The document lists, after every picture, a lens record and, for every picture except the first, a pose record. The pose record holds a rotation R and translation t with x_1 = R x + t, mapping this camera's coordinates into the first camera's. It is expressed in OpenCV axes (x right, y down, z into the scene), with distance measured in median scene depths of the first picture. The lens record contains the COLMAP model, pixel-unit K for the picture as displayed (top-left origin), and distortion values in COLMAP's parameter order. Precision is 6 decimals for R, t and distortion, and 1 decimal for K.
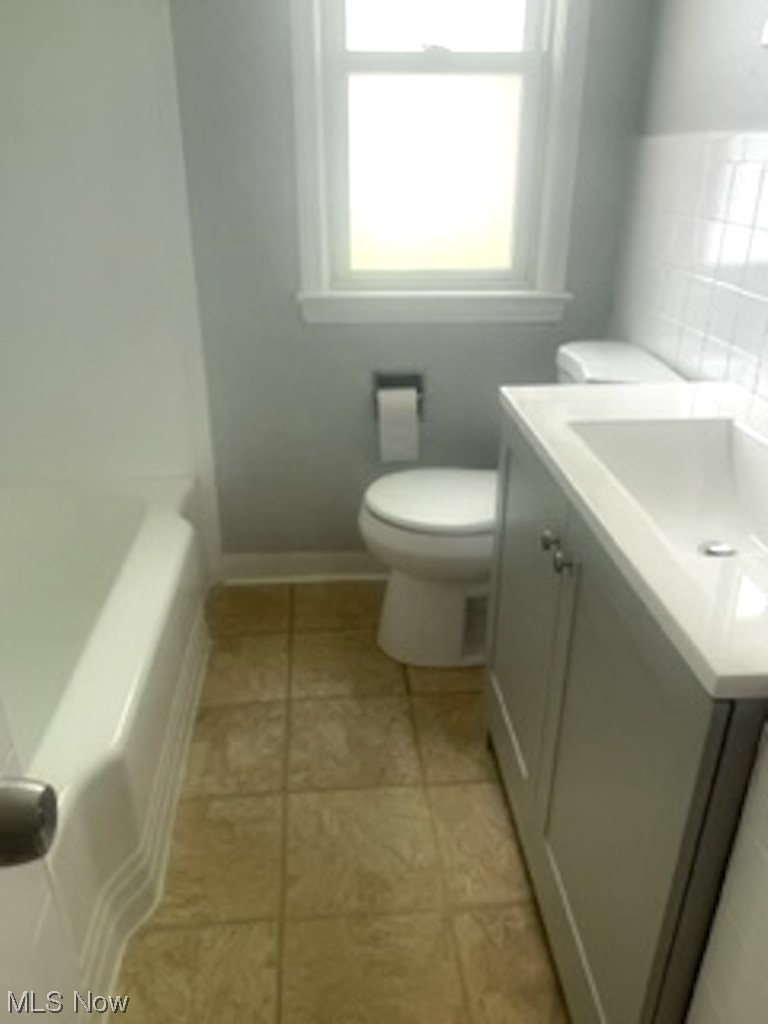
lens RADIAL K [[775.6, 0, 375.9], [0, 775.6, 514.8], [0, 0, 1]] dist [0.017277, -0.043466]
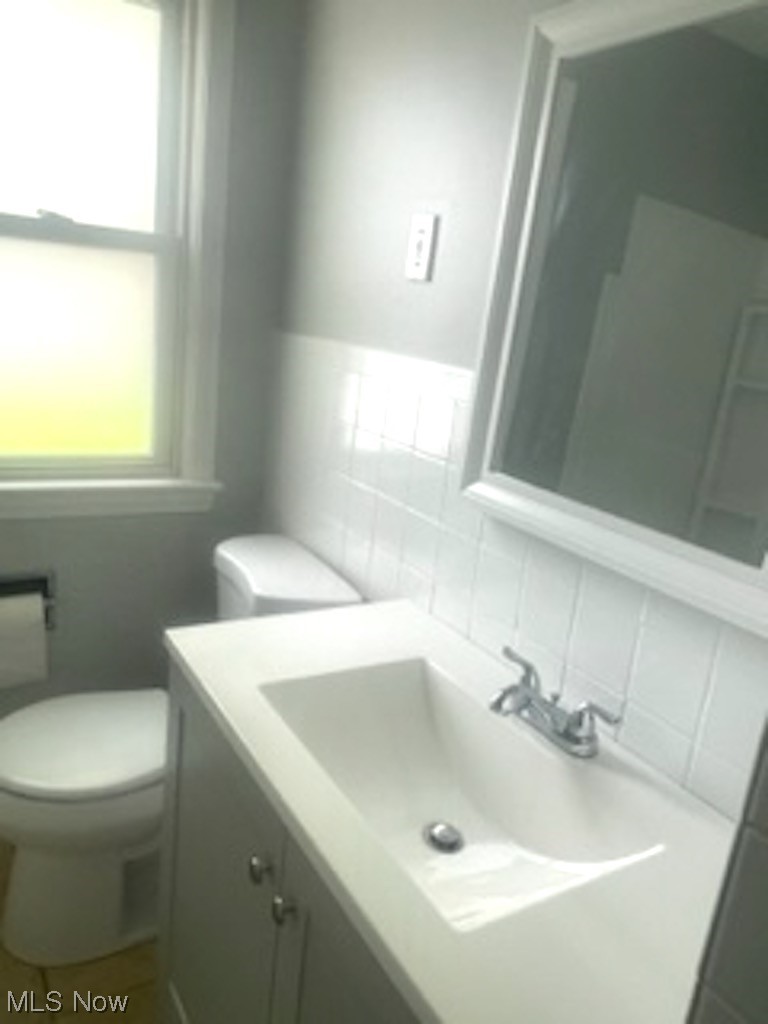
lens RADIAL K [[775.6, 0, 388.8], [0, 775.6, 512.5], [0, 0, 1]] dist [0.017277, -0.043466]
pose [[0.881501, -0.023096, 0.471617, -0.011151], [0.098708, 0.985749, -0.136222, -0.111815], [-0.461750, 0.166632, 0.871218, 0.114209]]
